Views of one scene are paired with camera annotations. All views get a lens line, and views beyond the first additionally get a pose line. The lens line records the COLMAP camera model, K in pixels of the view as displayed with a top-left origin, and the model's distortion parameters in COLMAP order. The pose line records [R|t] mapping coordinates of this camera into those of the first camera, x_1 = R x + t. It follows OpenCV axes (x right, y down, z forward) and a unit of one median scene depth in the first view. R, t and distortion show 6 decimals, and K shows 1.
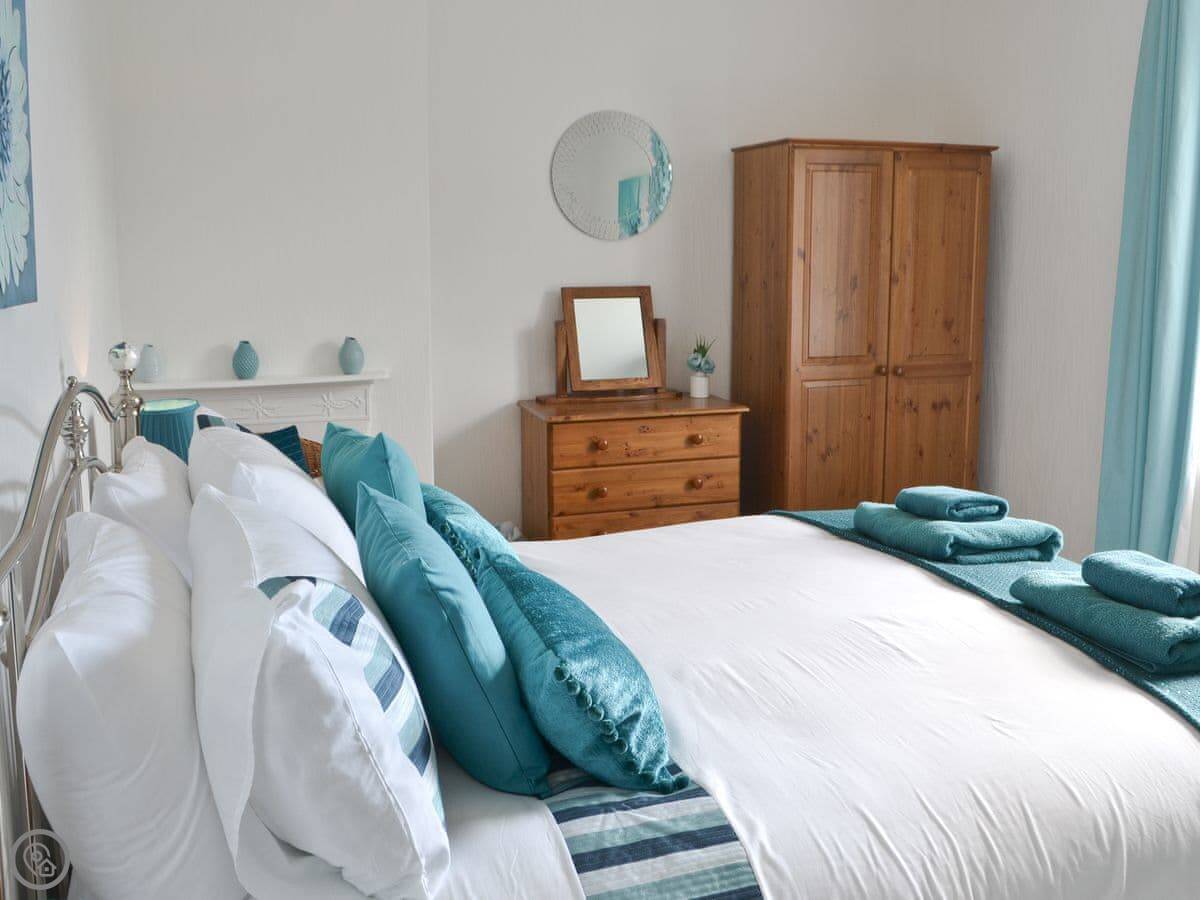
lens RADIAL K [[1102.4, 0, 602.4], [0, 1102.4, 425.2], [0, 0, 1]] dist [-0.090222, 0.004971]
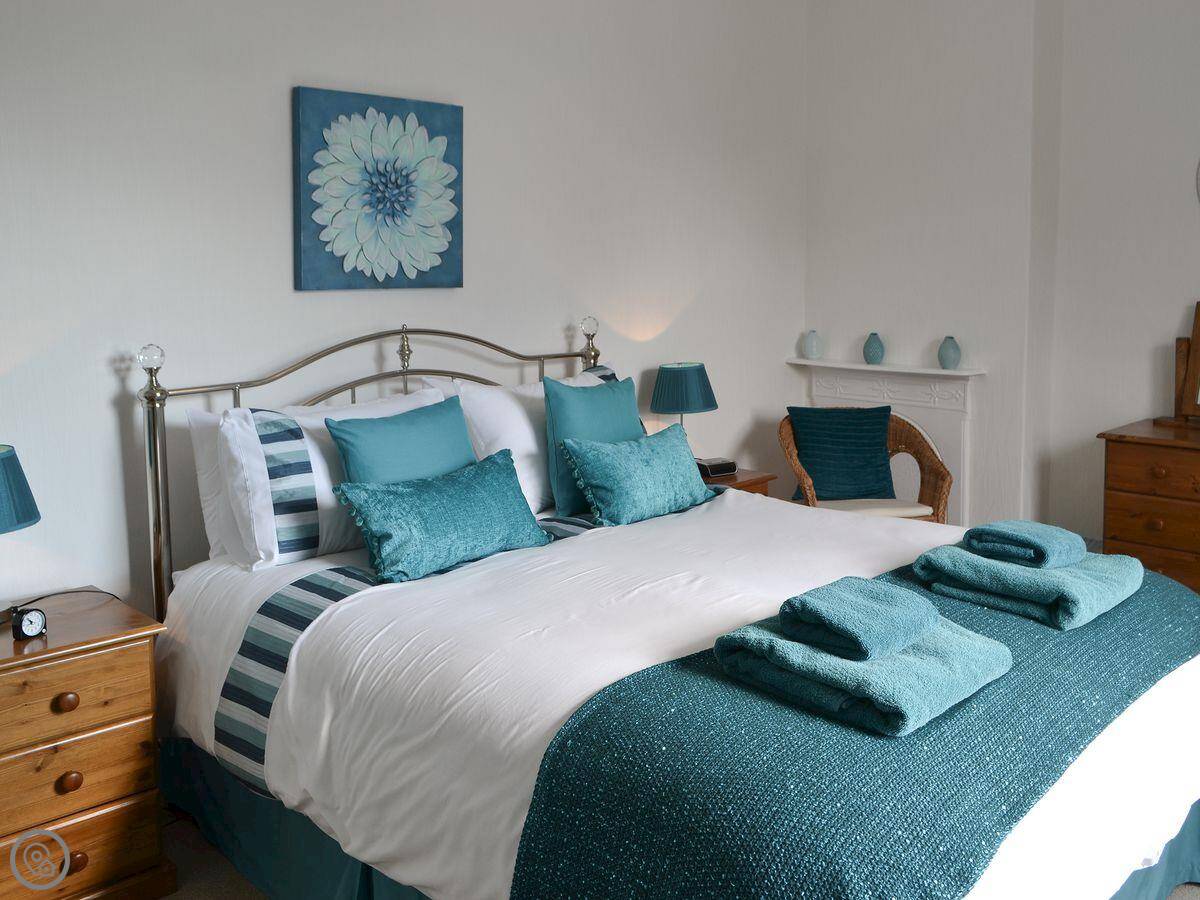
lens RADIAL K [[1102.4, 0, 602.4], [0, 1102.4, 425.2], [0, 0, 1]] dist [-0.090222, 0.004971]
pose [[0.446603, 0.129754, -0.885274, 0.692833], [-0.134989, 0.987875, 0.076693, -0.031868], [0.884491, 0.085251, 0.458703, 0.211615]]
